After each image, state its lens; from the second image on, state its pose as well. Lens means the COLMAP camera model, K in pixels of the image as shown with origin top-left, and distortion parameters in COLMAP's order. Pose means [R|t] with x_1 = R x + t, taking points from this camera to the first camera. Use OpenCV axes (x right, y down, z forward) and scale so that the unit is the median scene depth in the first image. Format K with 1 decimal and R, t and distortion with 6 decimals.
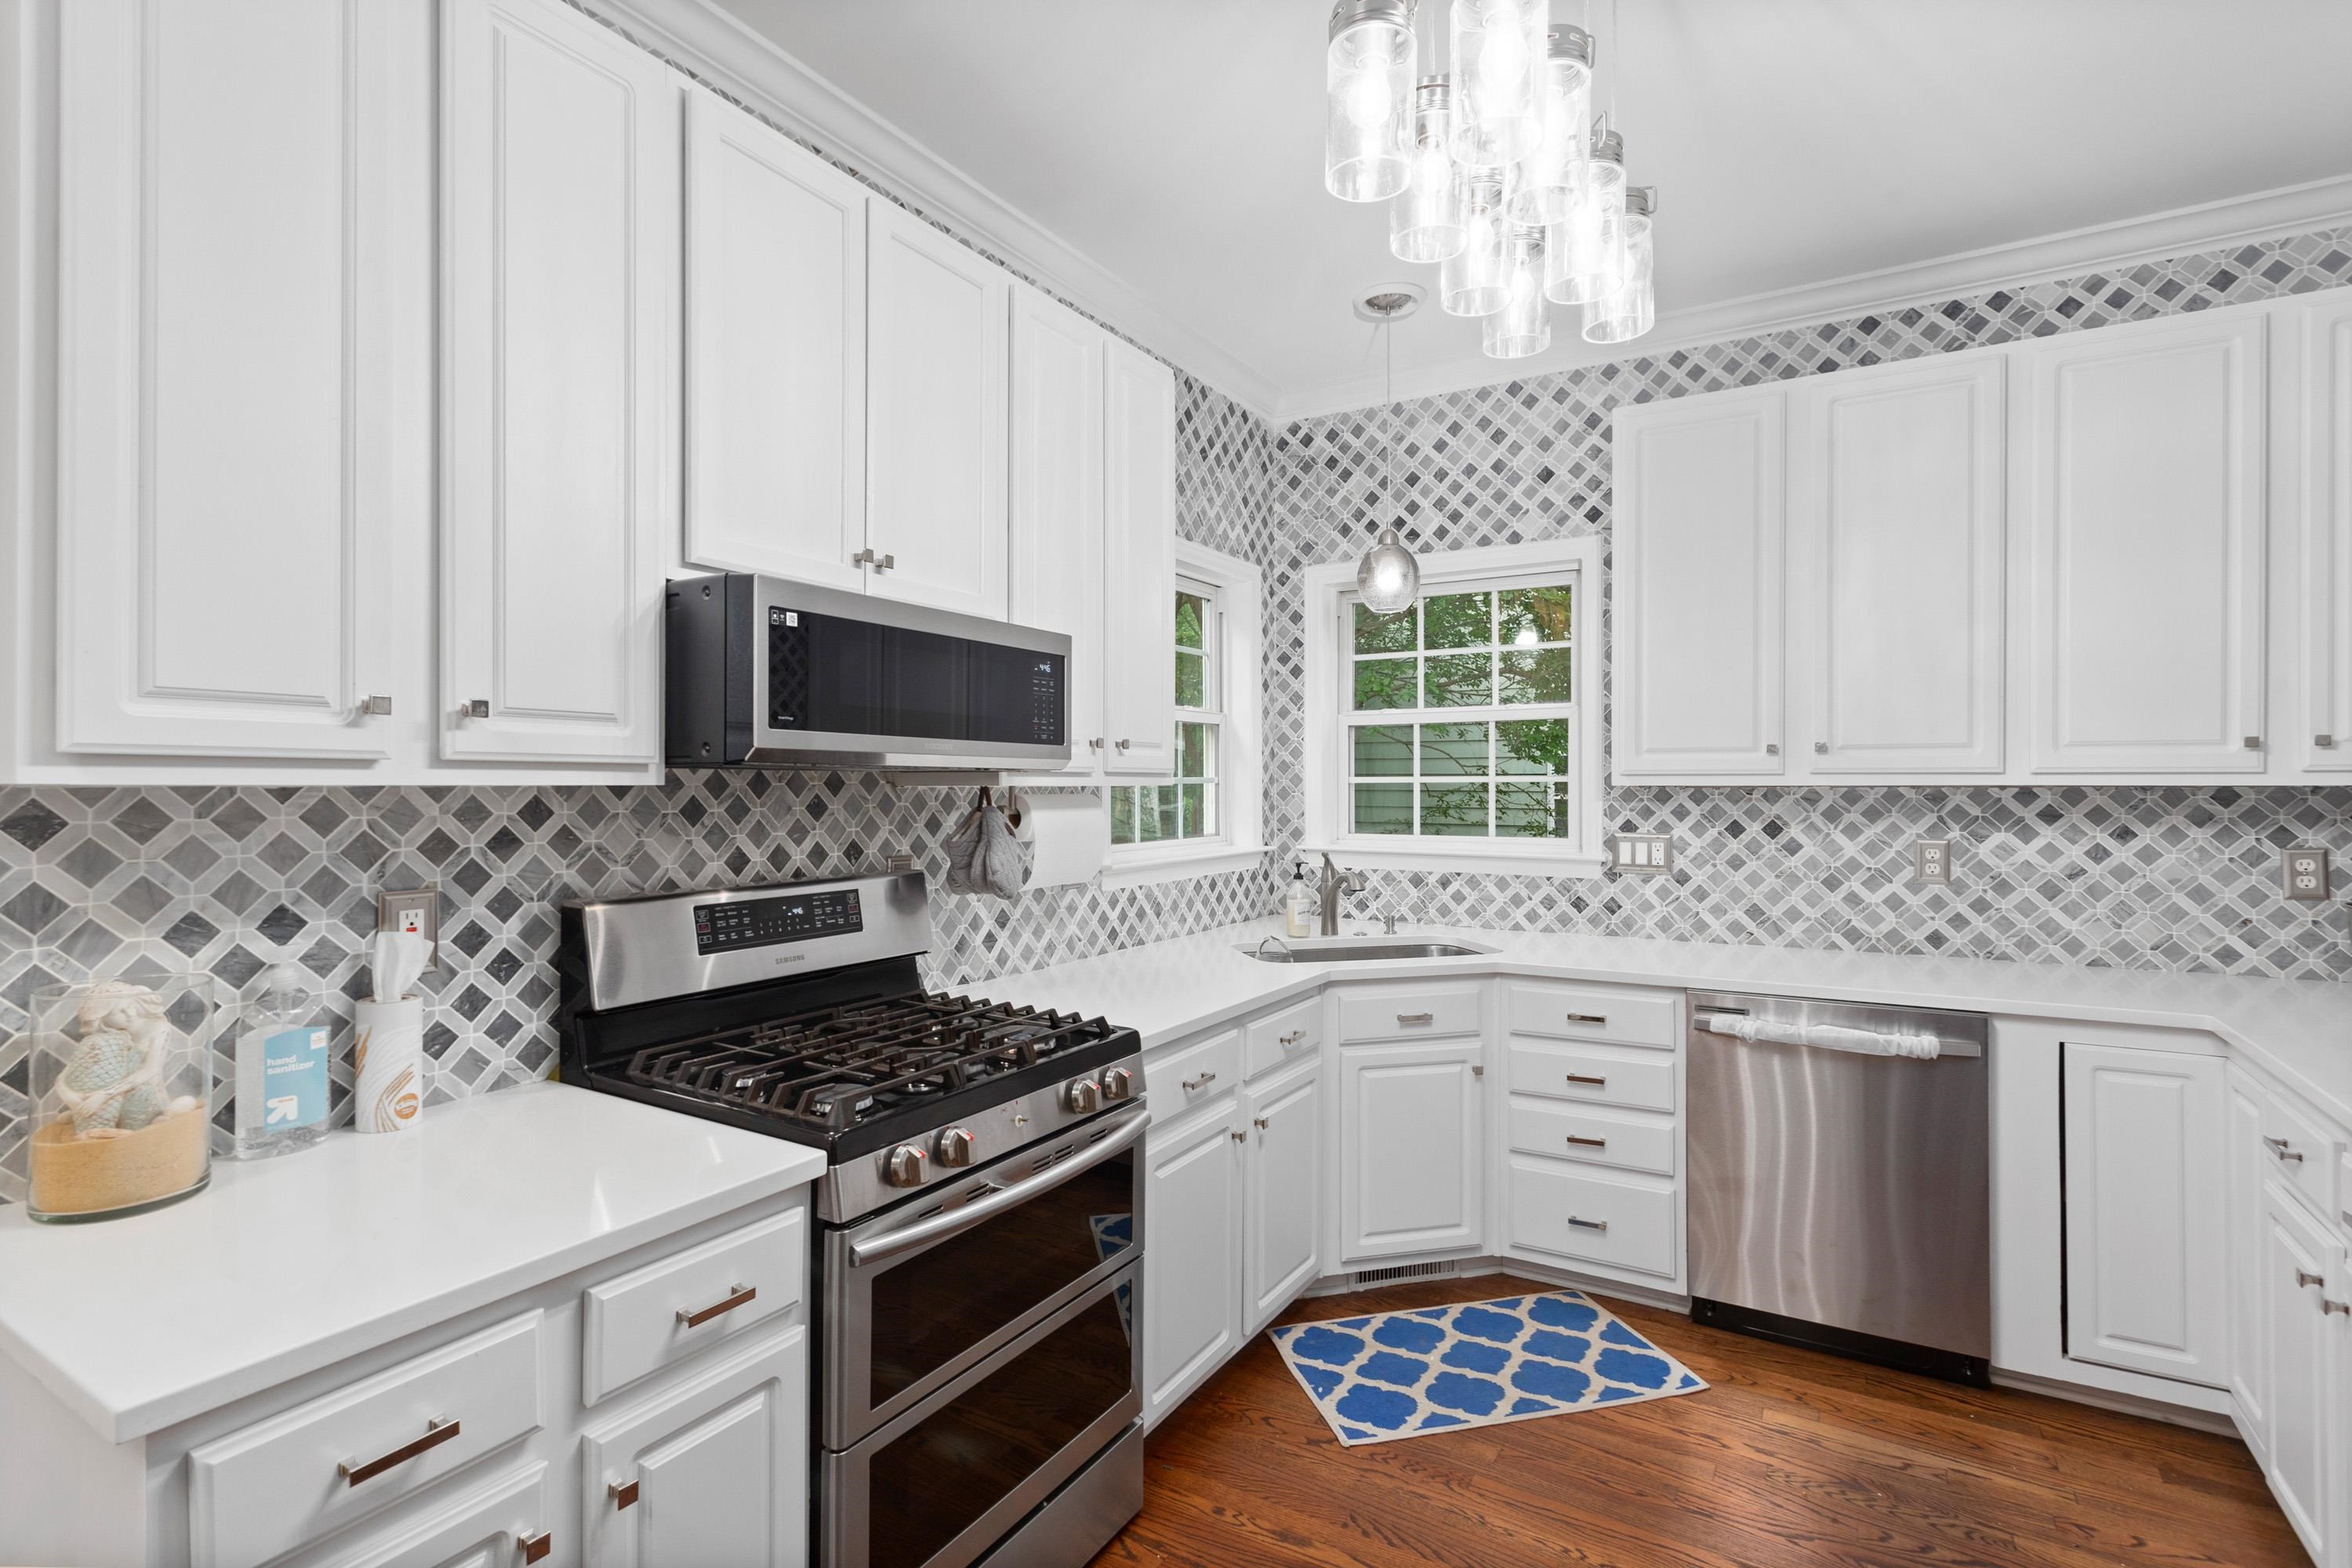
lens RADIAL K [[1148.2, 0, 1153.9], [0, 1148.2, 787.1], [0, 0, 1]] dist [0.005429, 0.003438]
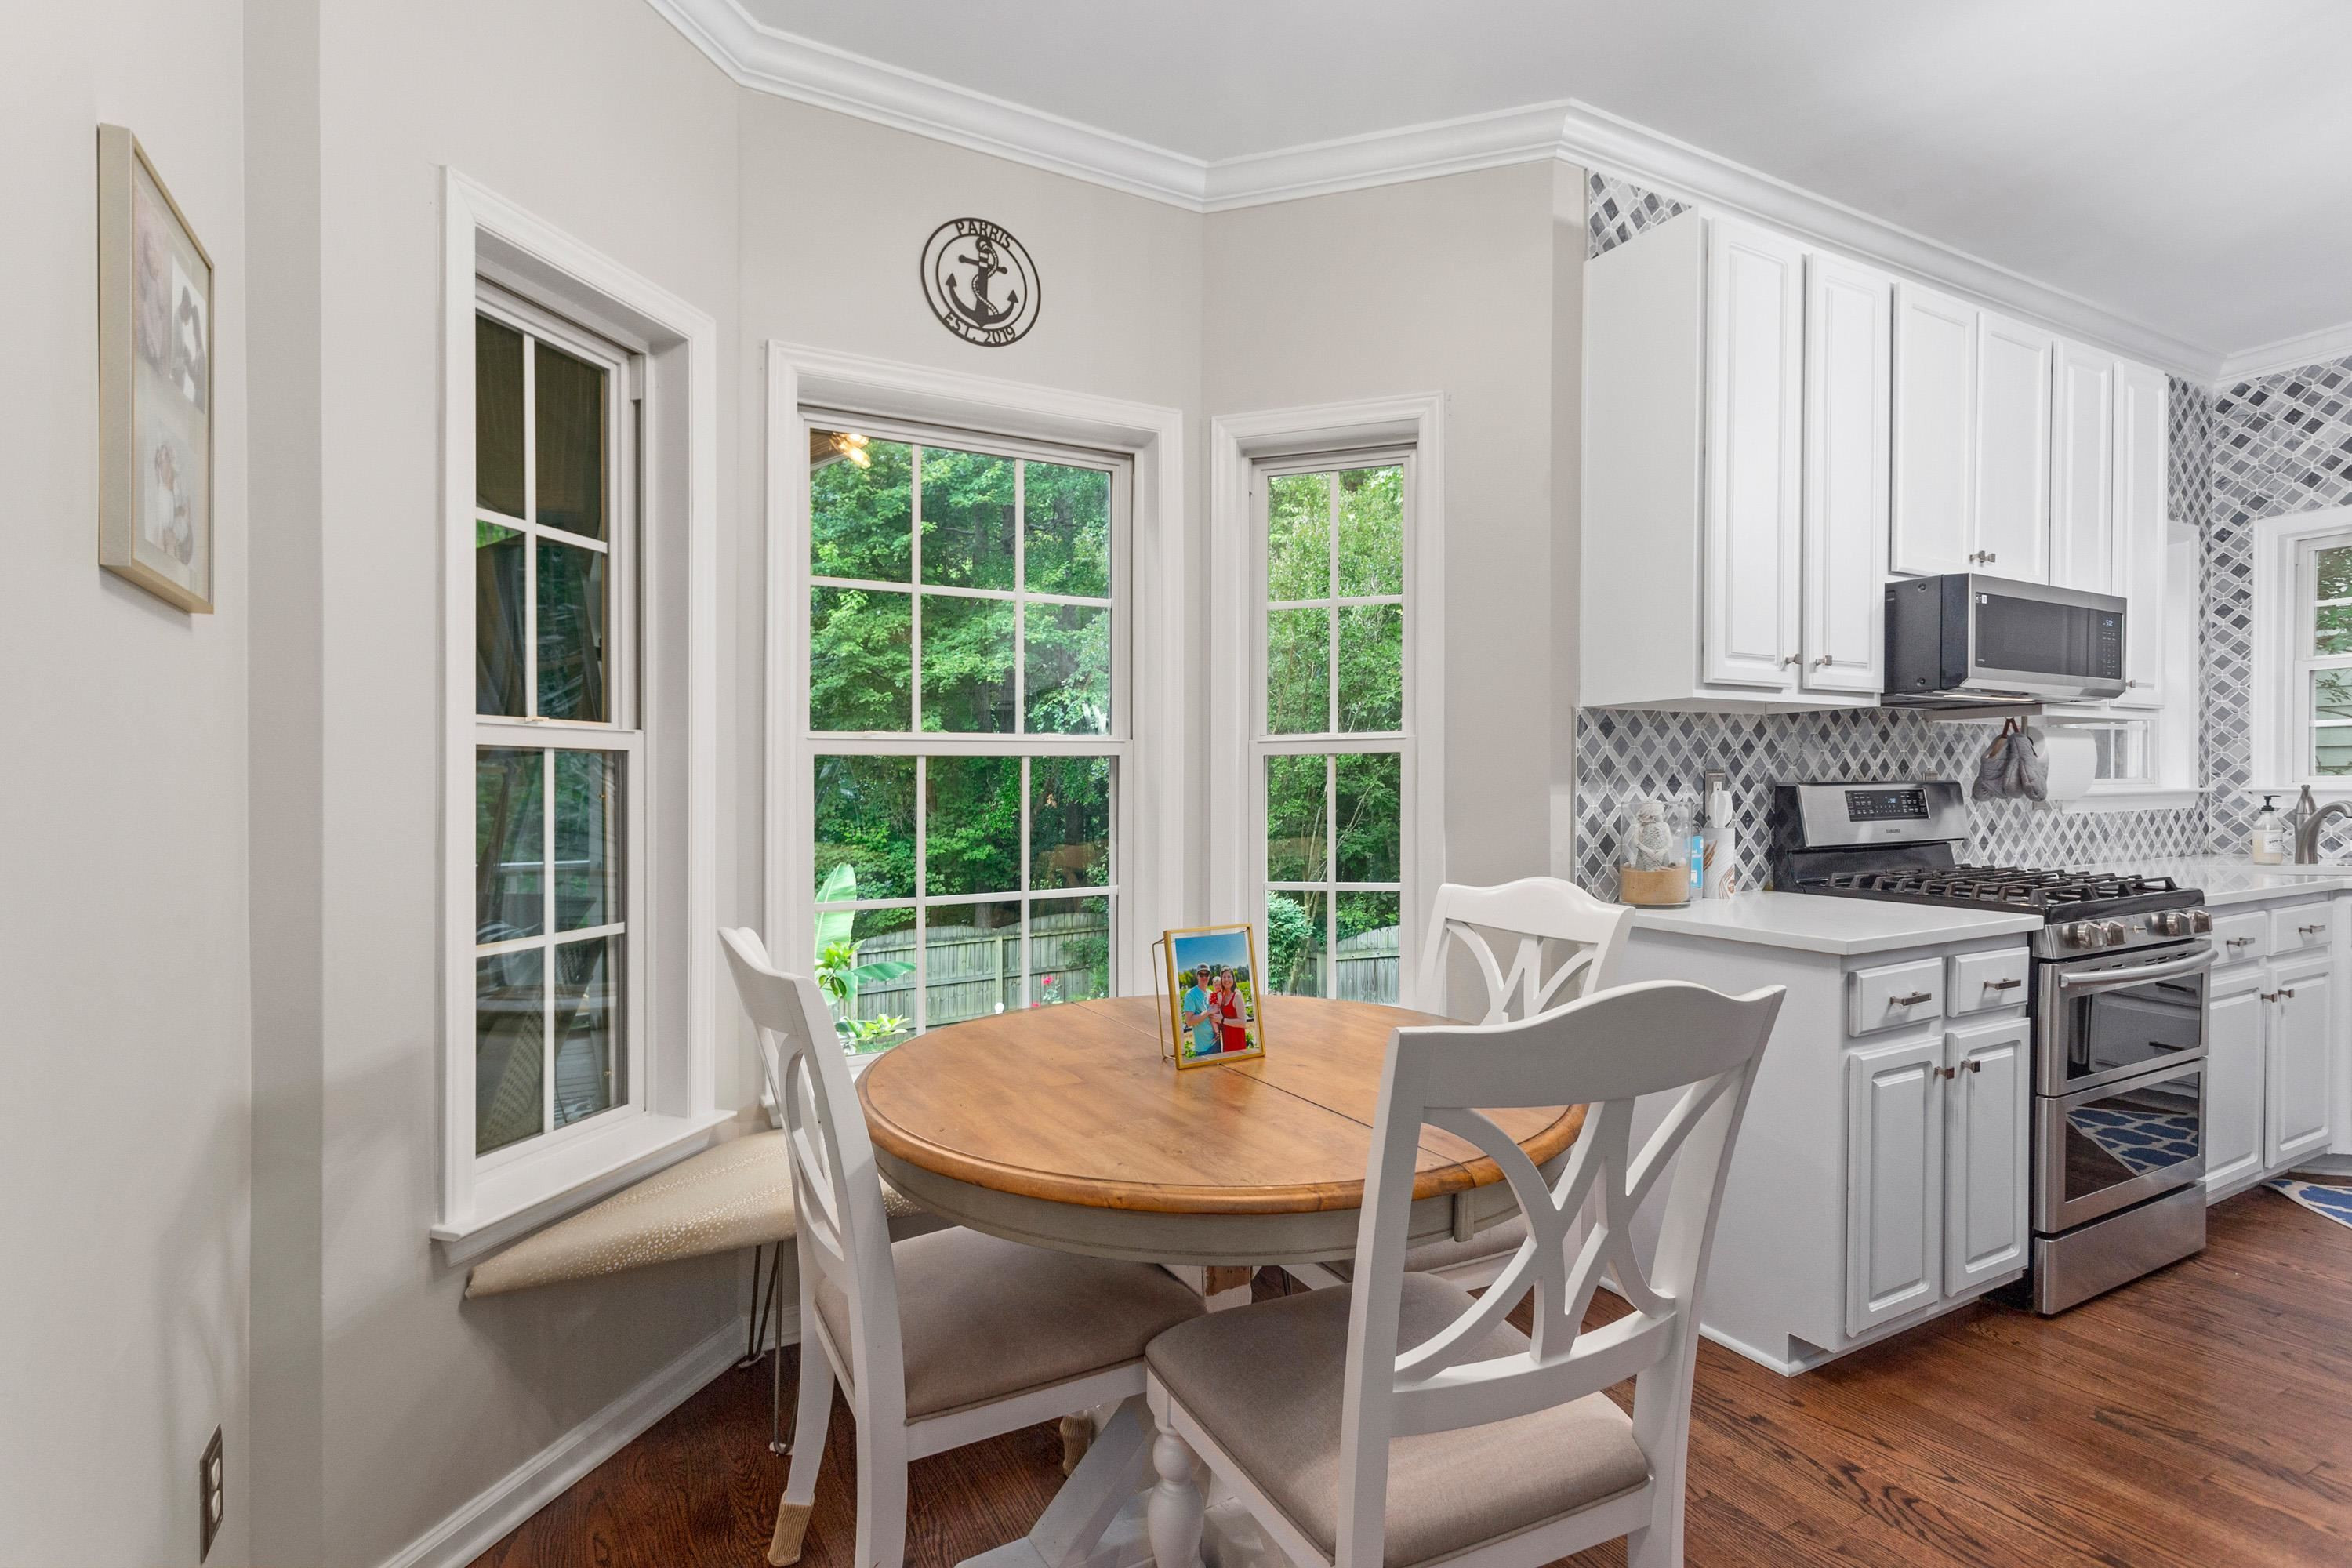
lens RADIAL K [[1148.2, 0, 1152.1], [0, 1148.2, 806.6], [0, 0, 1]] dist [0.005429, 0.003438]
pose [[0.870729, 0.001957, -0.491759, -0.311513], [0.005201, 0.999900, 0.013187, 0.068670], [0.491735, -0.014040, 0.870631, -0.577623]]
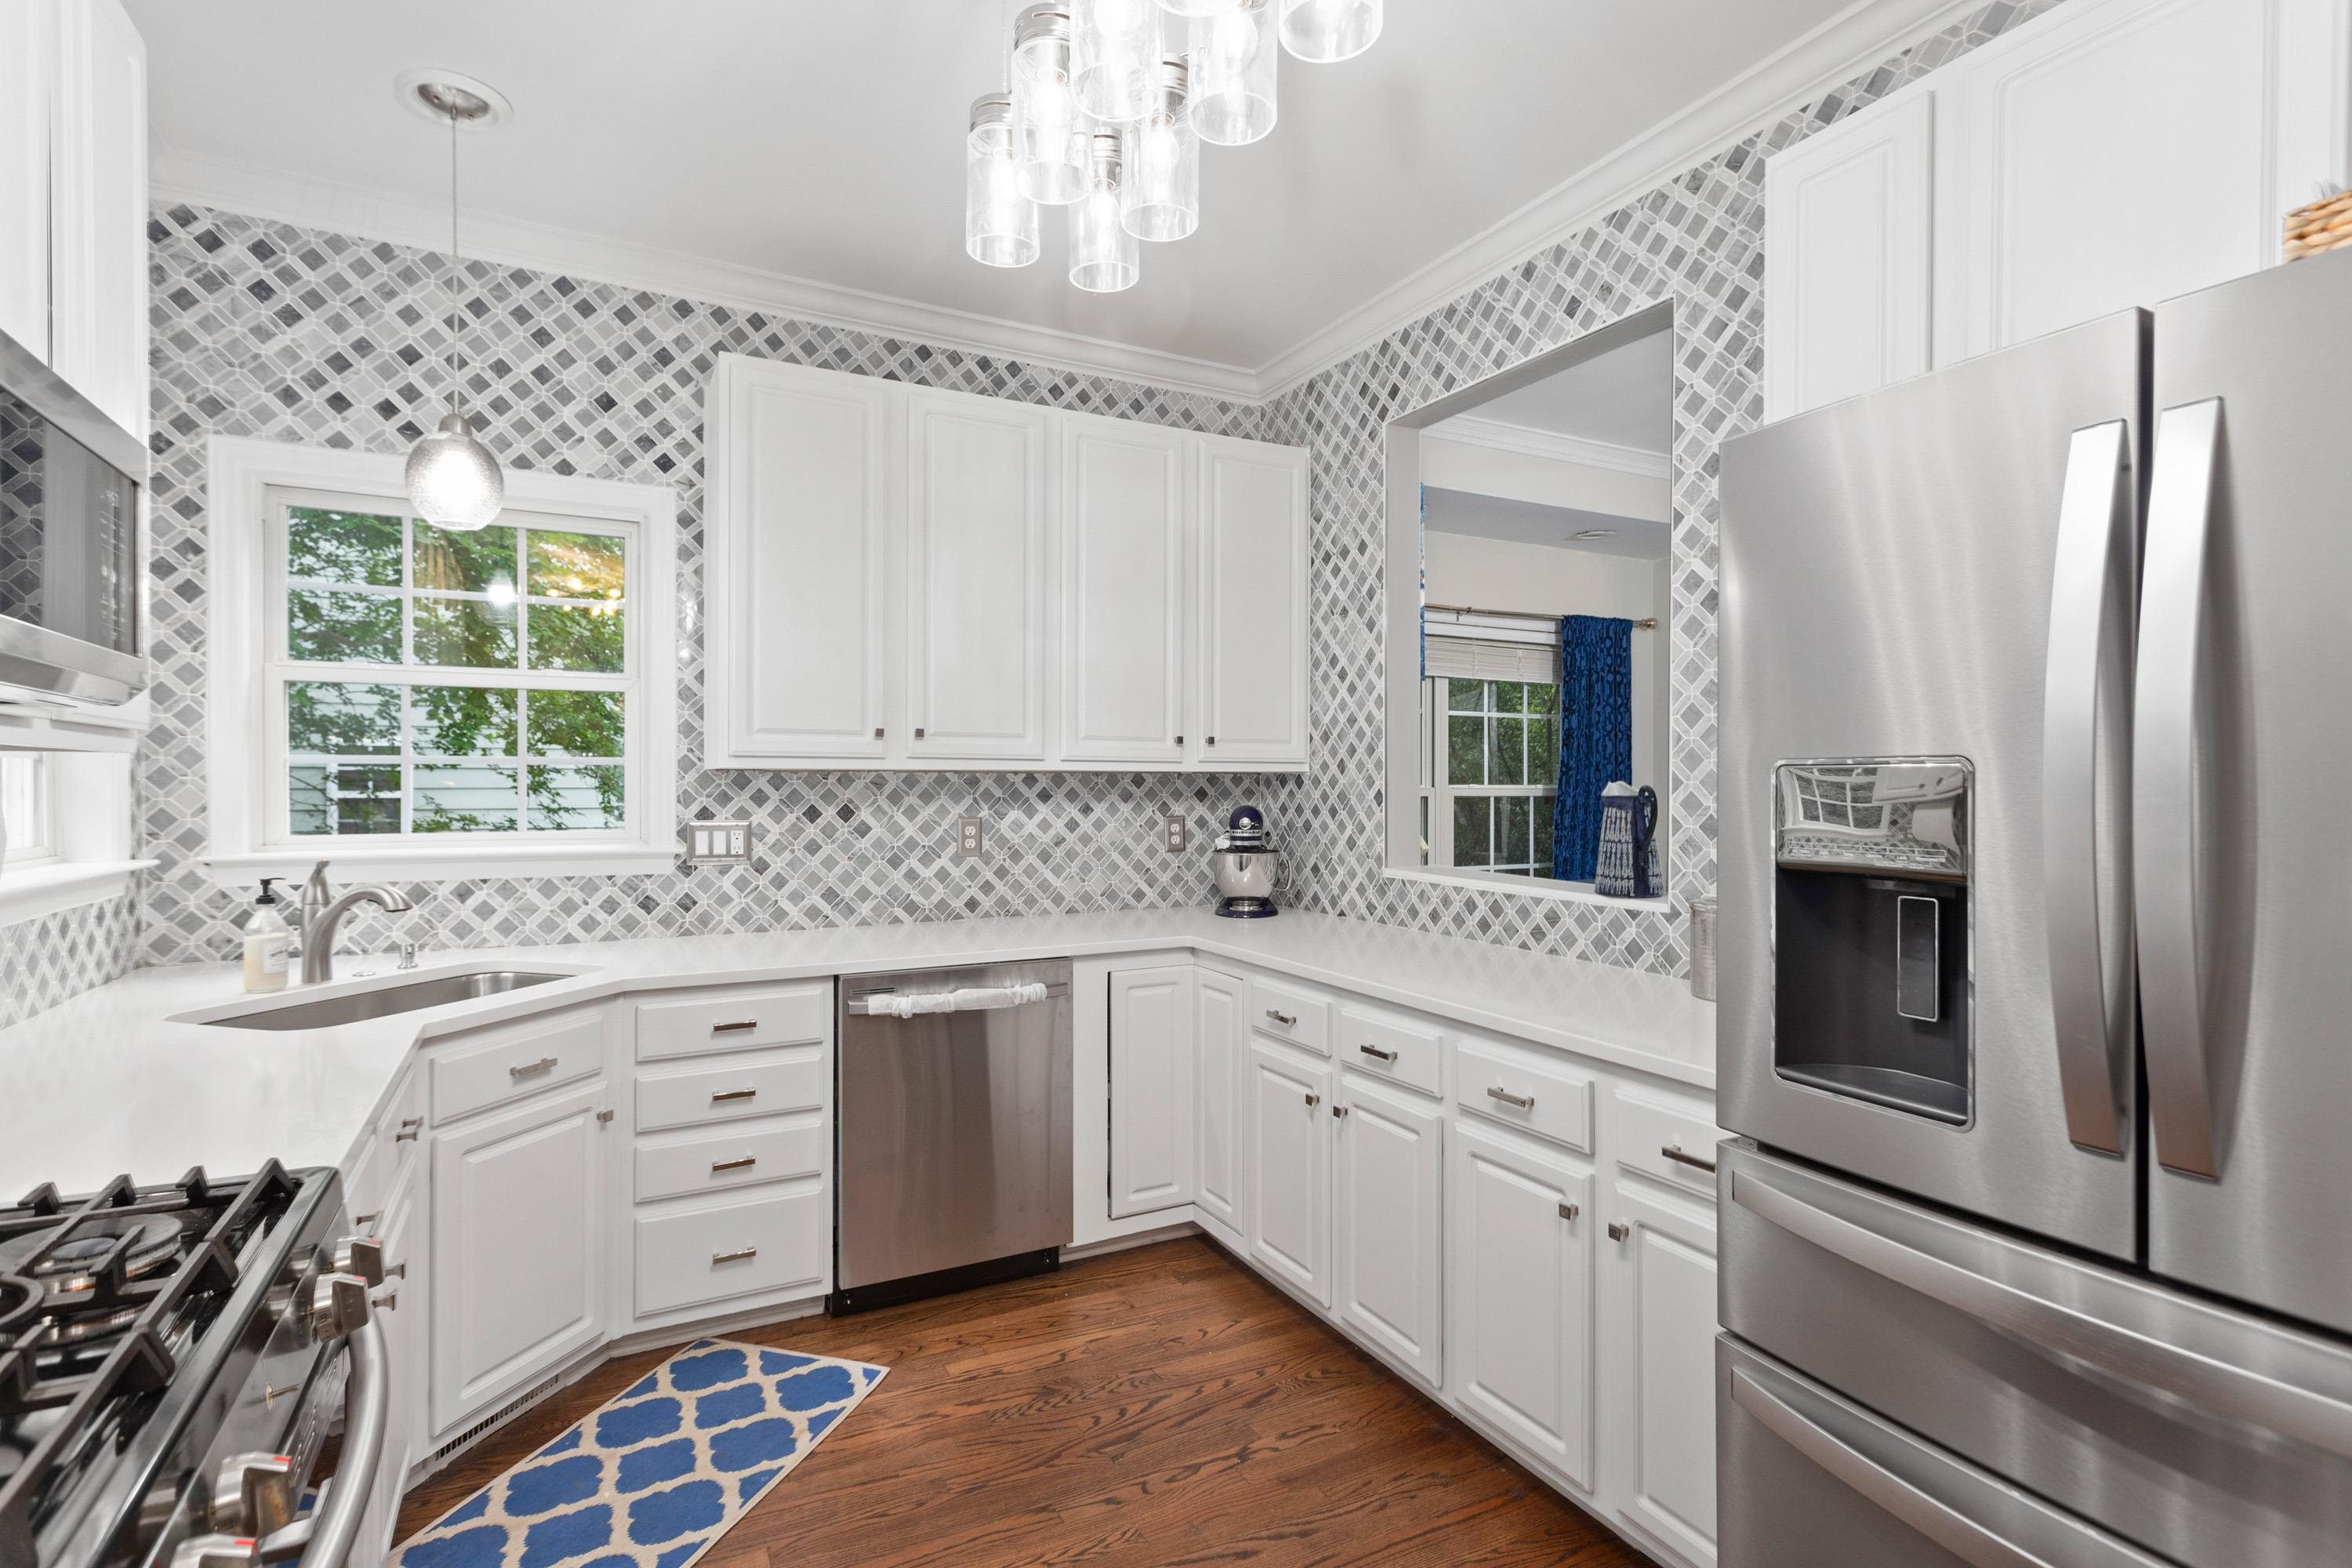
lens RADIAL K [[1148.2, 0, 1168.0], [0, 1148.2, 791.5], [0, 0, 1]] dist [0.005429, 0.003438]
pose [[0.503557, -0.002500, 0.863958, -0.229667], [0.000538, 0.999997, 0.002580, 0.017134], [-0.863962, -0.000834, 0.503557, 0.265689]]
